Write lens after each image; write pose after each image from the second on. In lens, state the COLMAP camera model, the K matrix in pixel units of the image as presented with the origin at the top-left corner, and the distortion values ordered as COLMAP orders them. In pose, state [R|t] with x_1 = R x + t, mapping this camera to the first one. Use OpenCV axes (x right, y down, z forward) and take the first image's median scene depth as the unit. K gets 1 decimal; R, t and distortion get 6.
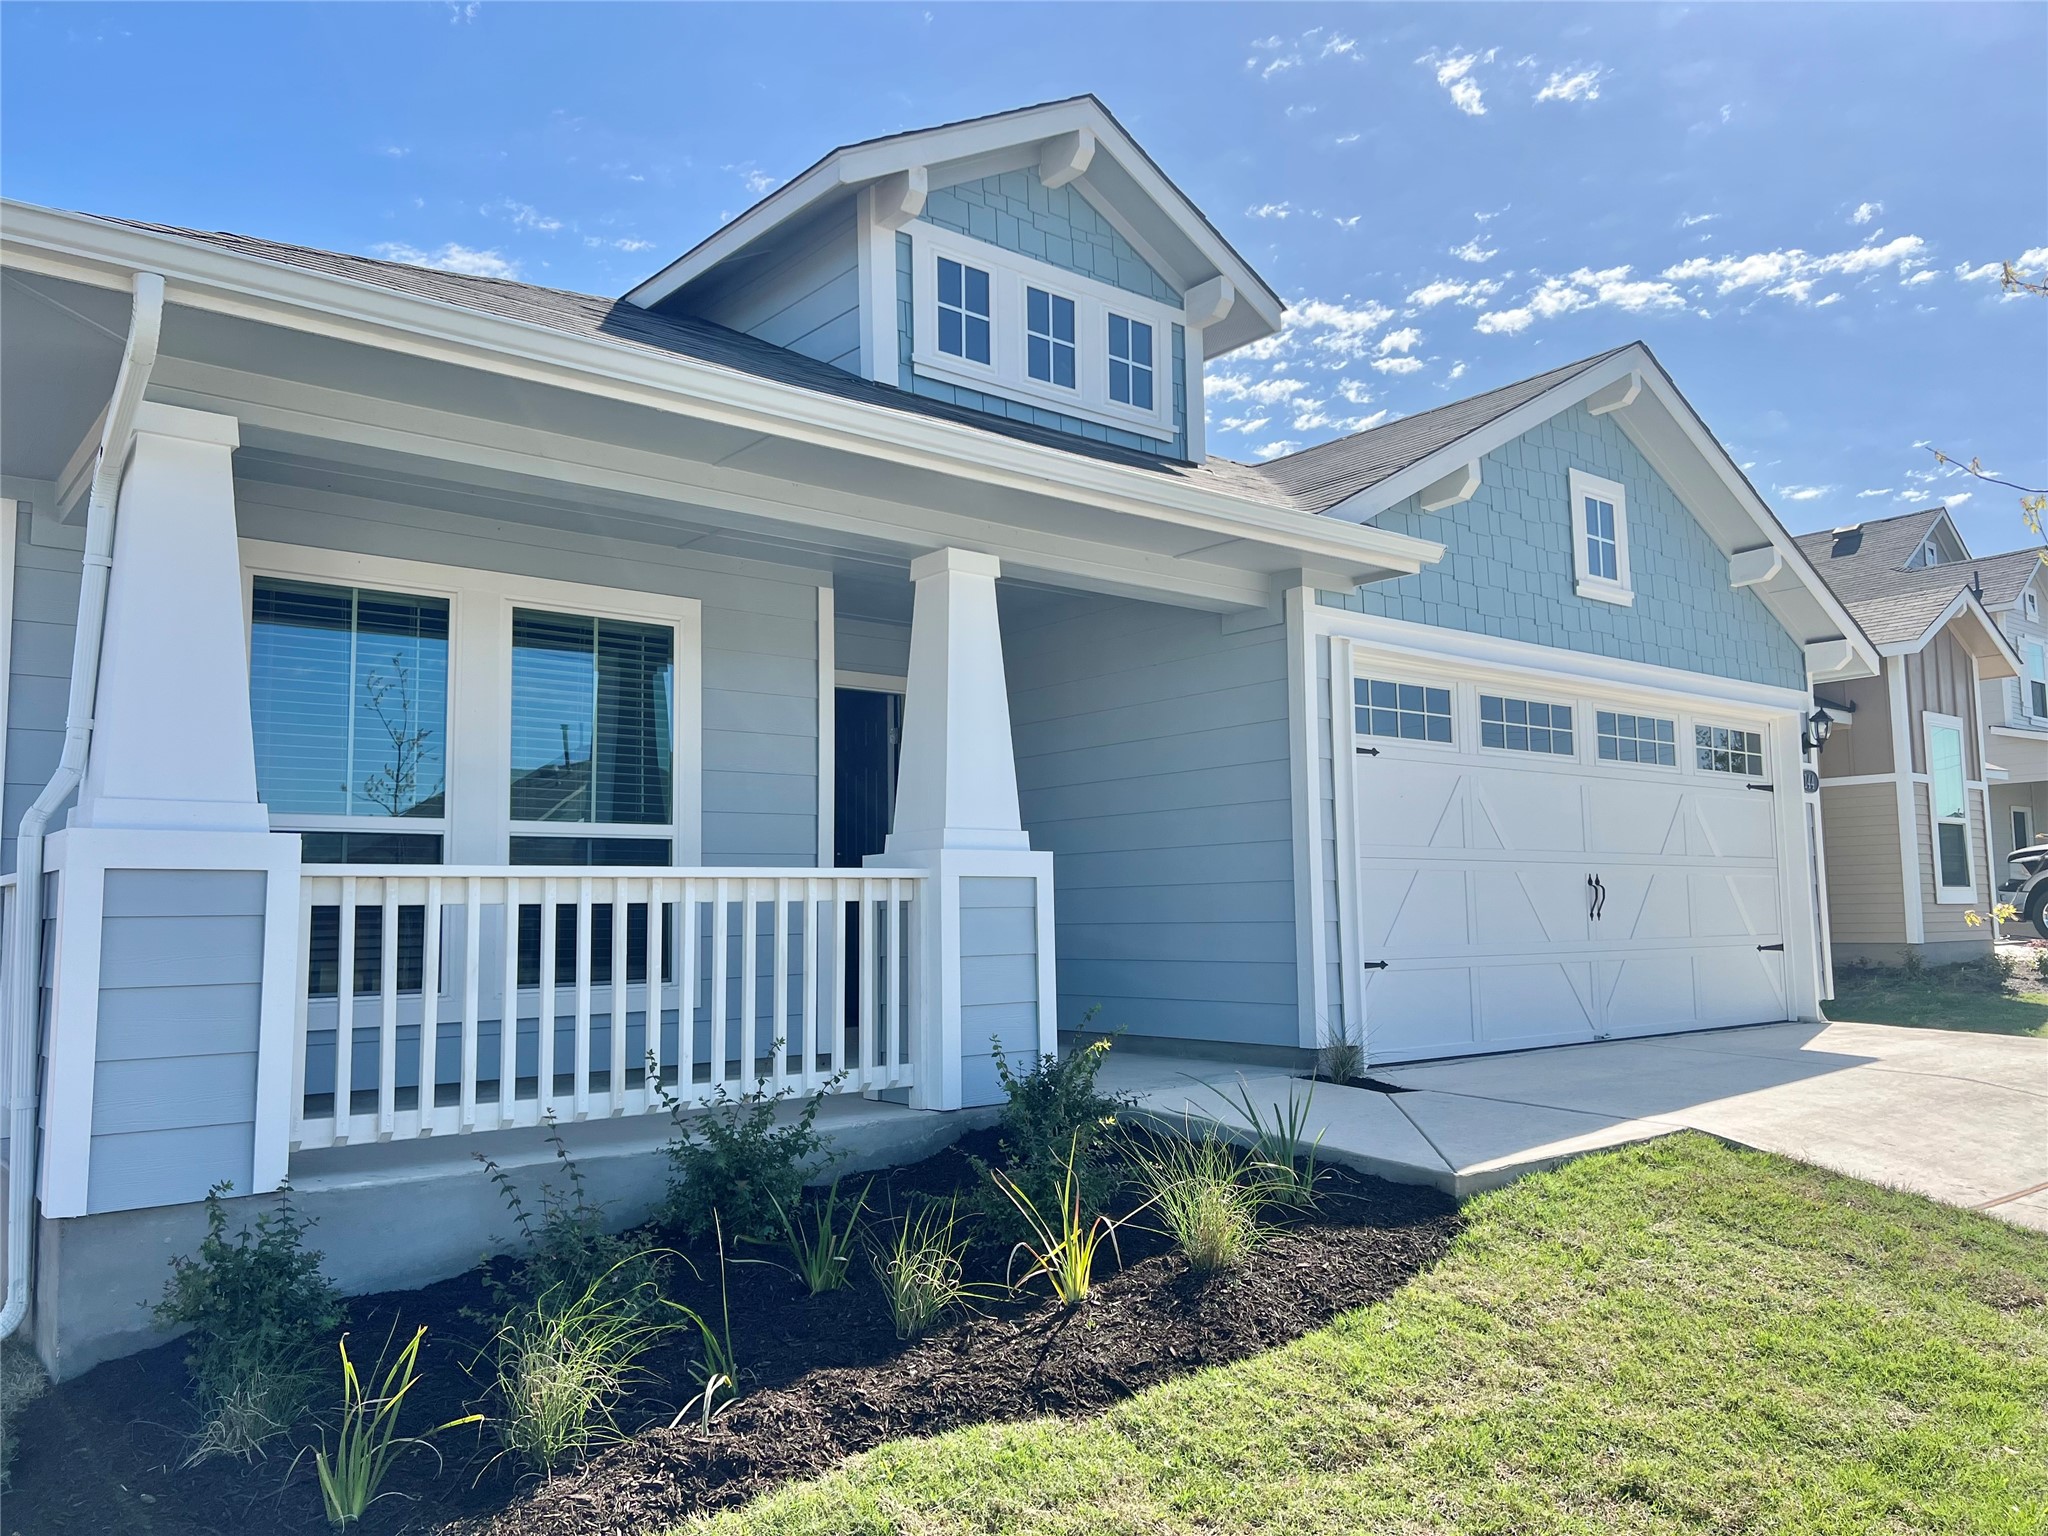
lens RADIAL K [[1533.1, 0, 1070.5], [0, 1533.1, 771.2], [0, 0, 1]] dist [0.005734, -0.004985]
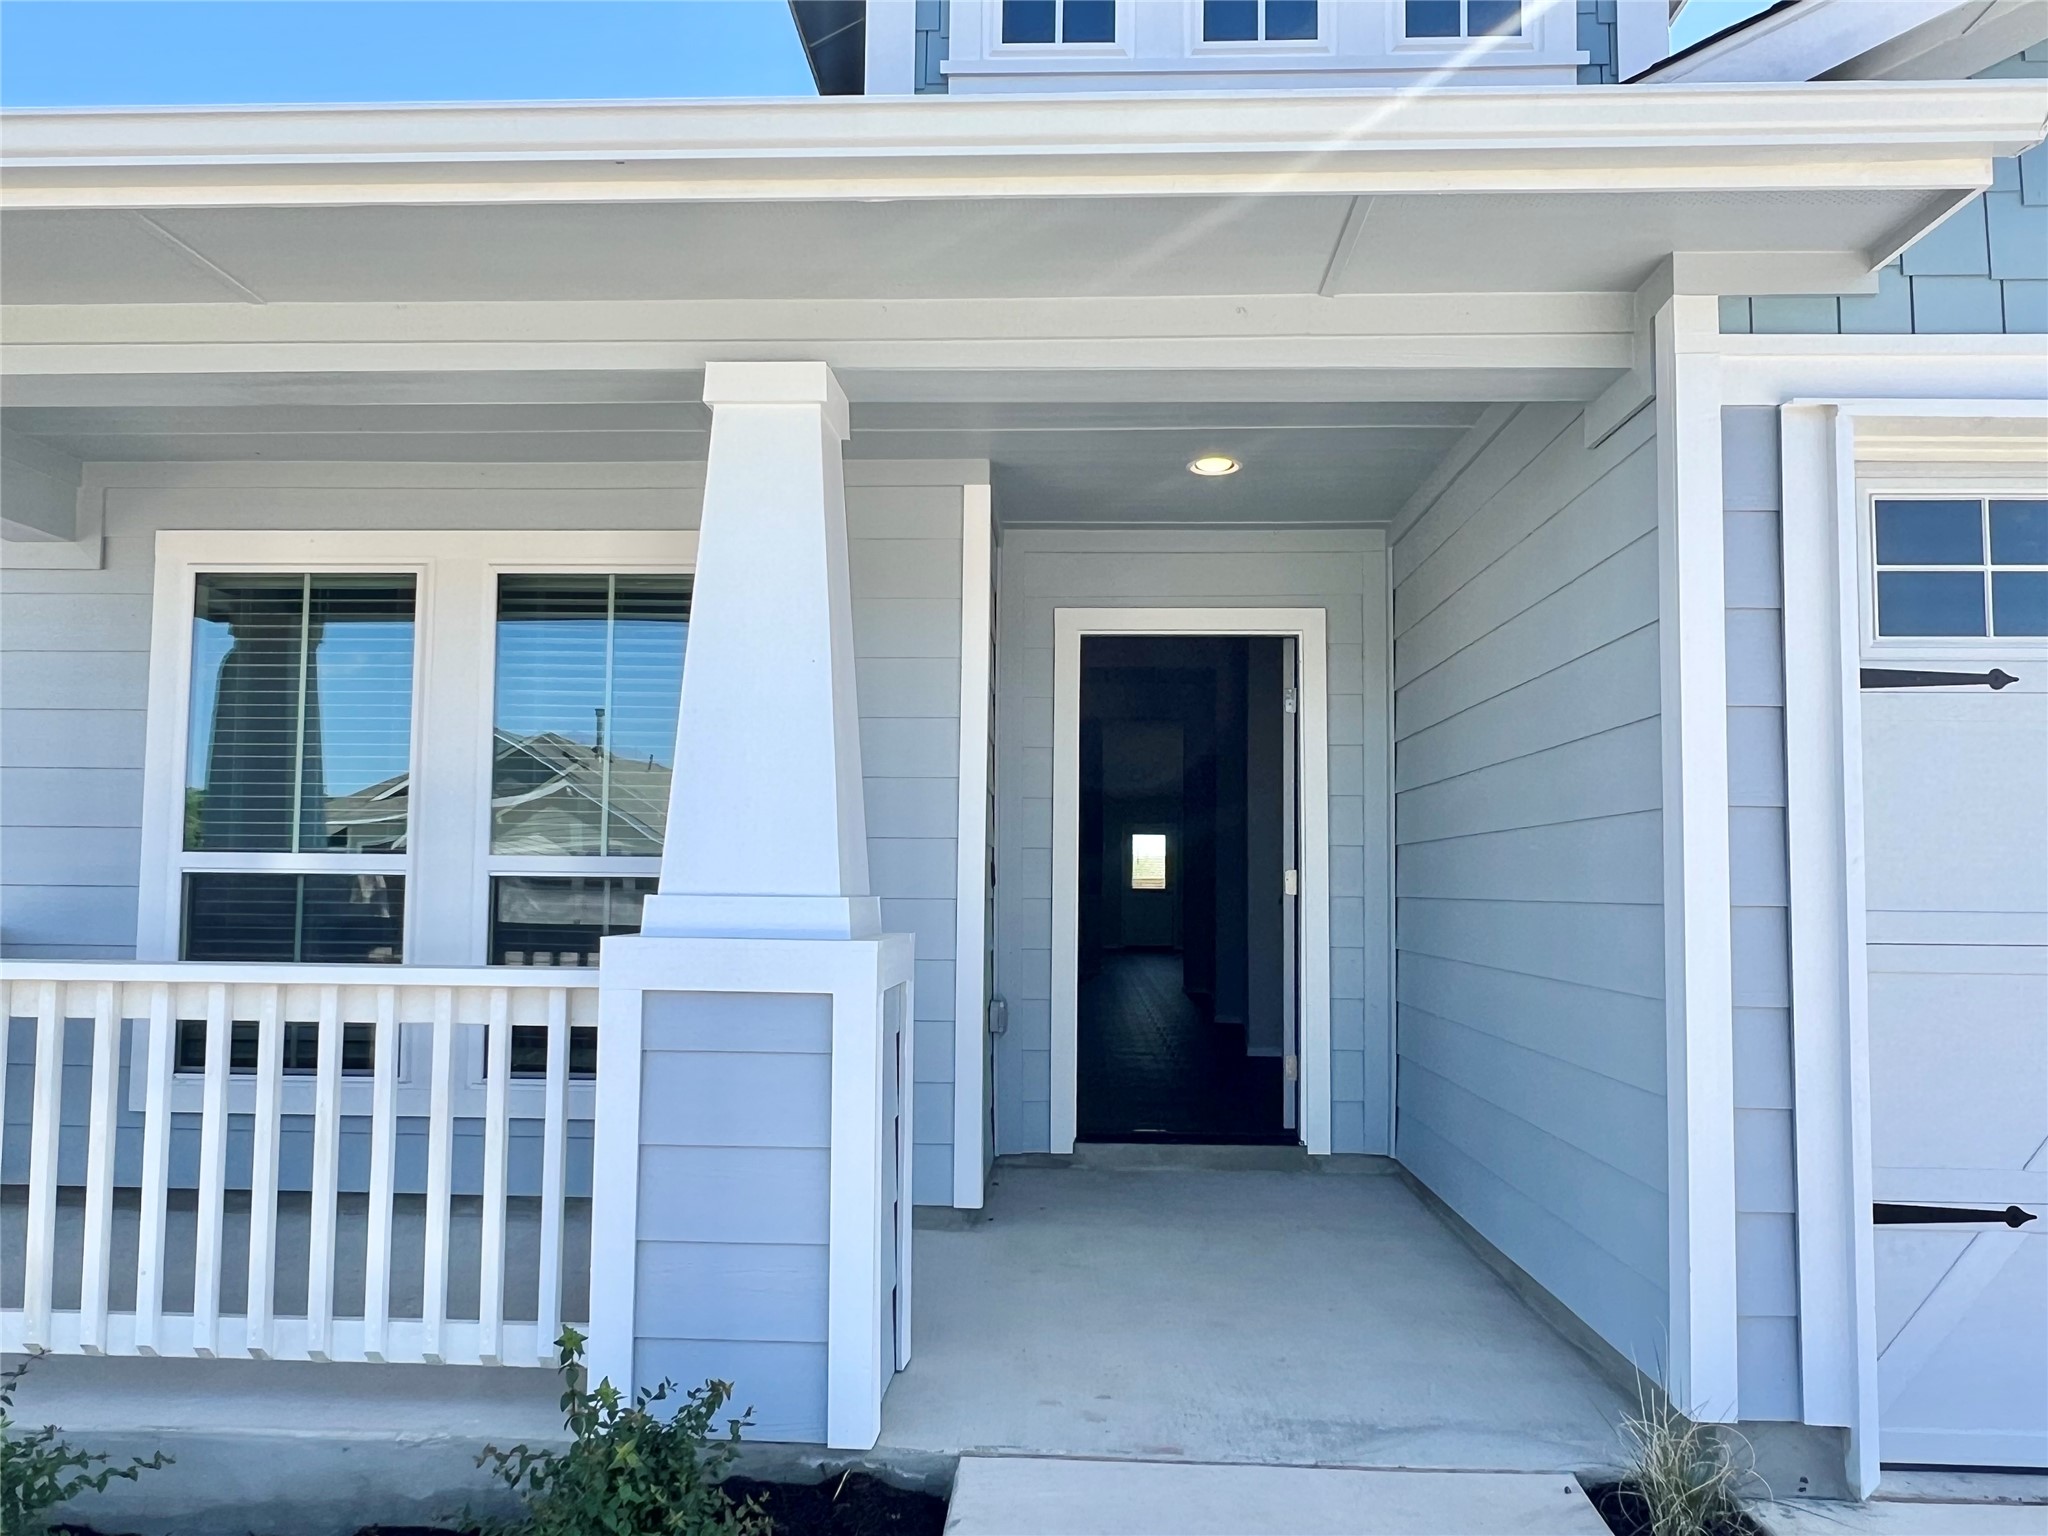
lens RADIAL K [[1489.9, 0, 1024.0], [0, 1489.9, 768.0], [0, 0, 1]] dist [-0.005379, -0.003266]
pose [[0.722366, -0.028721, -0.690915, 0.318513], [0.043348, 0.999053, 0.003791, -0.002128], [0.690151, -0.032689, 0.722927, 0.618537]]
